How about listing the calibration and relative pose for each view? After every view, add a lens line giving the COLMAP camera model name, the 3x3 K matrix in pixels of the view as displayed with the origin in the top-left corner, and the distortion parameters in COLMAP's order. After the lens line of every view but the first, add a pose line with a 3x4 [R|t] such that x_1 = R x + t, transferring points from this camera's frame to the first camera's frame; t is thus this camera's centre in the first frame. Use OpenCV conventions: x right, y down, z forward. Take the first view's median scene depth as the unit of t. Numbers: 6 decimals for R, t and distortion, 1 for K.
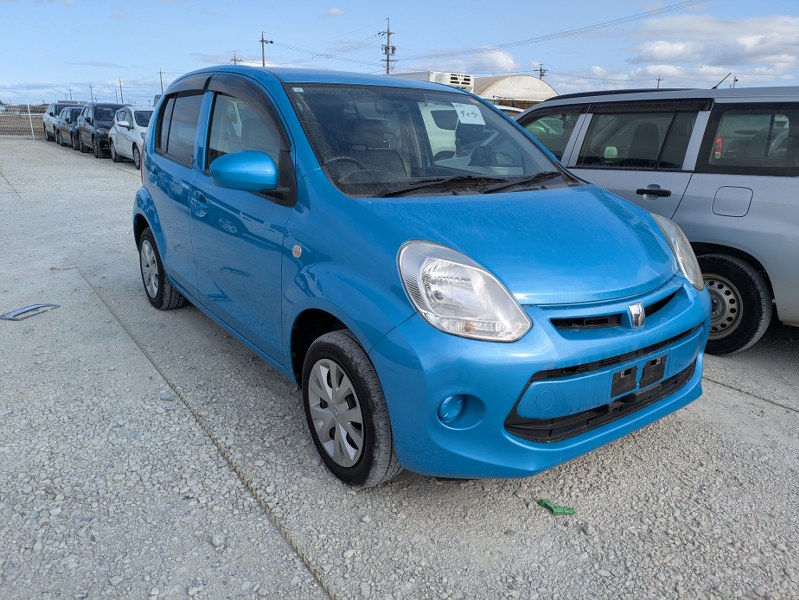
lens RADIAL K [[593.7, 0, 399.5], [0, 593.7, 300.0], [0, 0, 1]] dist [0.033887, -0.011057]
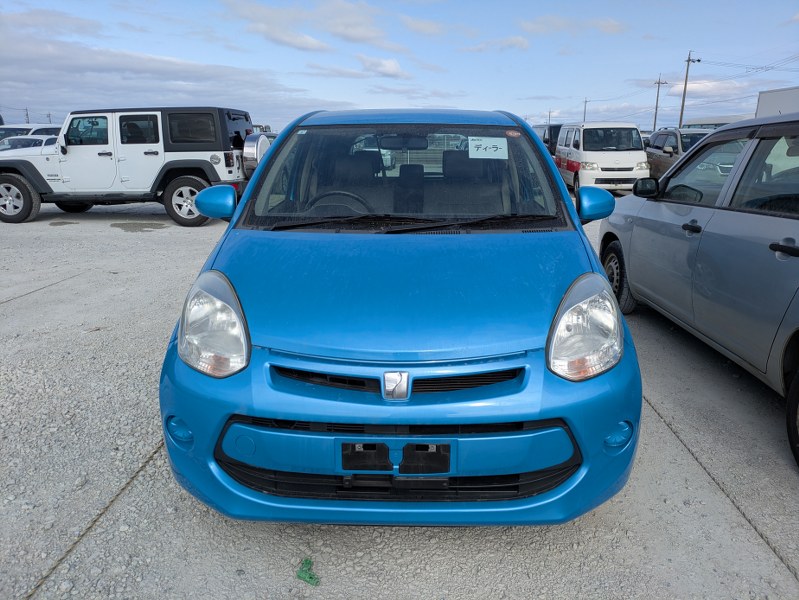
lens RADIAL K [[593.7, 0, 399.5], [0, 593.7, 300.0], [0, 0, 1]] dist [0.033887, -0.011057]
pose [[0.795065, 0.132823, -0.591803, 0.856039], [-0.156247, 0.987648, 0.011754, -0.102236], [0.586054, 0.083122, 0.805997, 0.293815]]
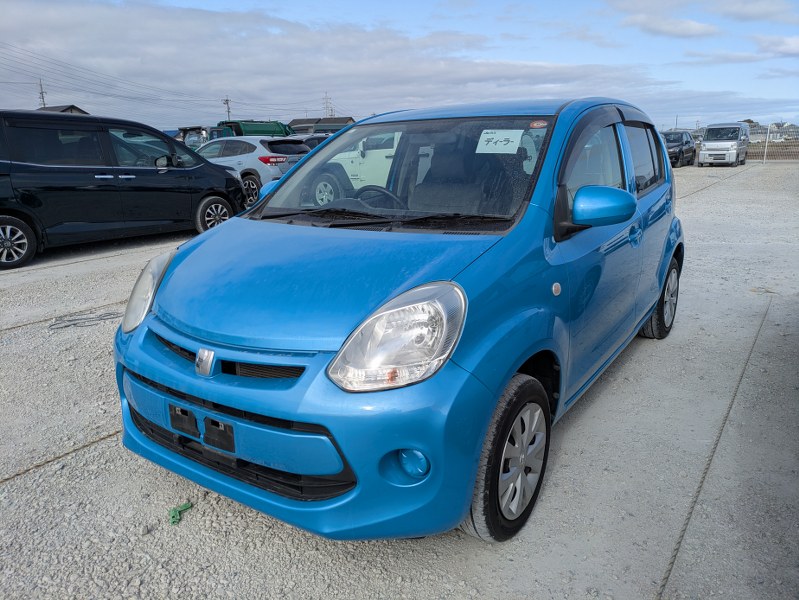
lens RADIAL K [[588.6, 0, 399.5], [0, 588.6, 300.0], [0, 0, 1]] dist [0.050867, -0.040207]
pose [[0.331258, 0.204133, -0.921194, 1.283627], [-0.236385, 0.963135, 0.128424, -0.249864], [0.913450, 0.175215, 0.367300, 0.886331]]
